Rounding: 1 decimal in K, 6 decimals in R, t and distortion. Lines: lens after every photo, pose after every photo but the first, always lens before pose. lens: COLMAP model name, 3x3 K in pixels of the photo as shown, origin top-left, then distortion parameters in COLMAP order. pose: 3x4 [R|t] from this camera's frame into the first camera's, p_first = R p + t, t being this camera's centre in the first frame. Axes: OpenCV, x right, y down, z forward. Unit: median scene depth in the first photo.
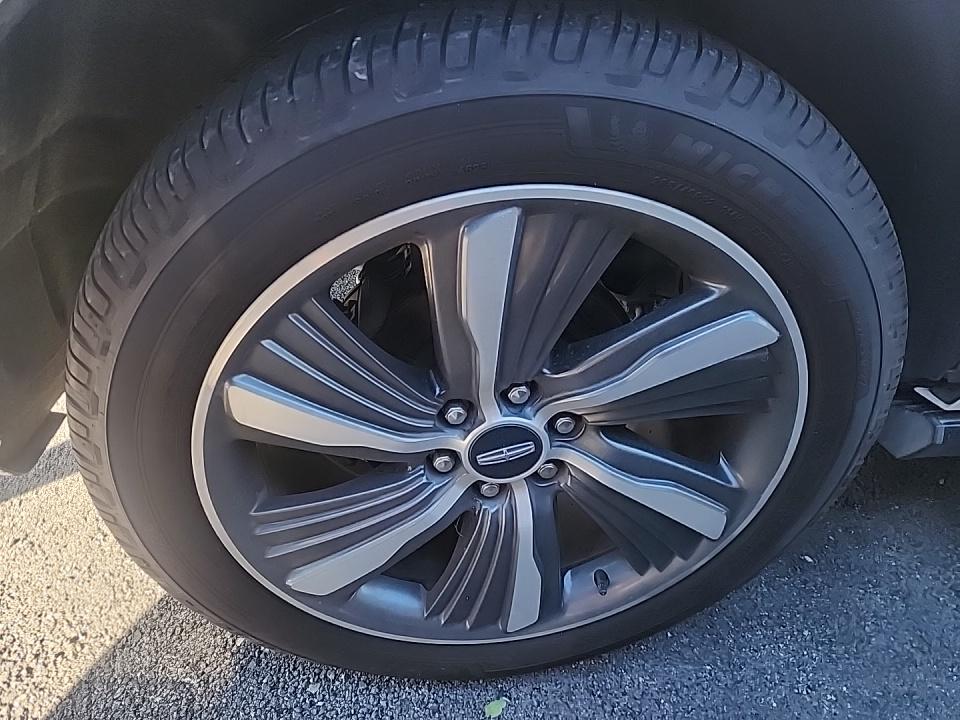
lens RADIAL K [[646.7, 0, 483.6], [0, 646.7, 360.2], [0, 0, 1]] dist [0.061259, -0.050325]
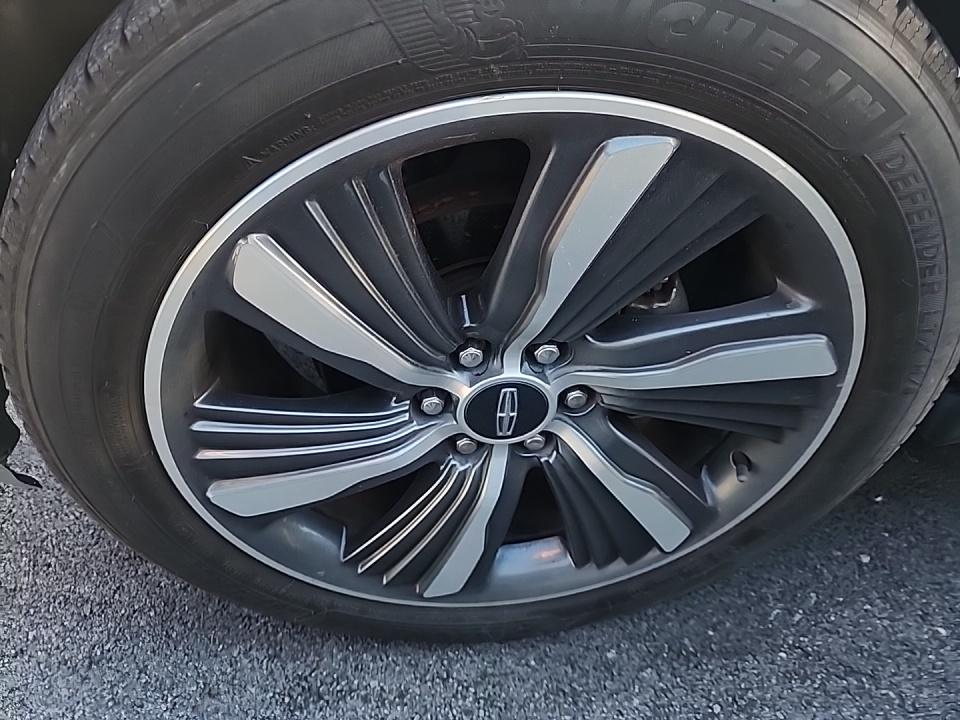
lens RADIAL K [[646.7, 0, 483.6], [0, 646.7, 360.2], [0, 0, 1]] dist [0.061259, -0.050325]
pose [[0.941574, 0.272407, 0.198071, -0.185858], [-0.284775, 0.957906, 0.036331, 0.051224], [-0.179836, -0.090614, 0.979514, 0.145765]]
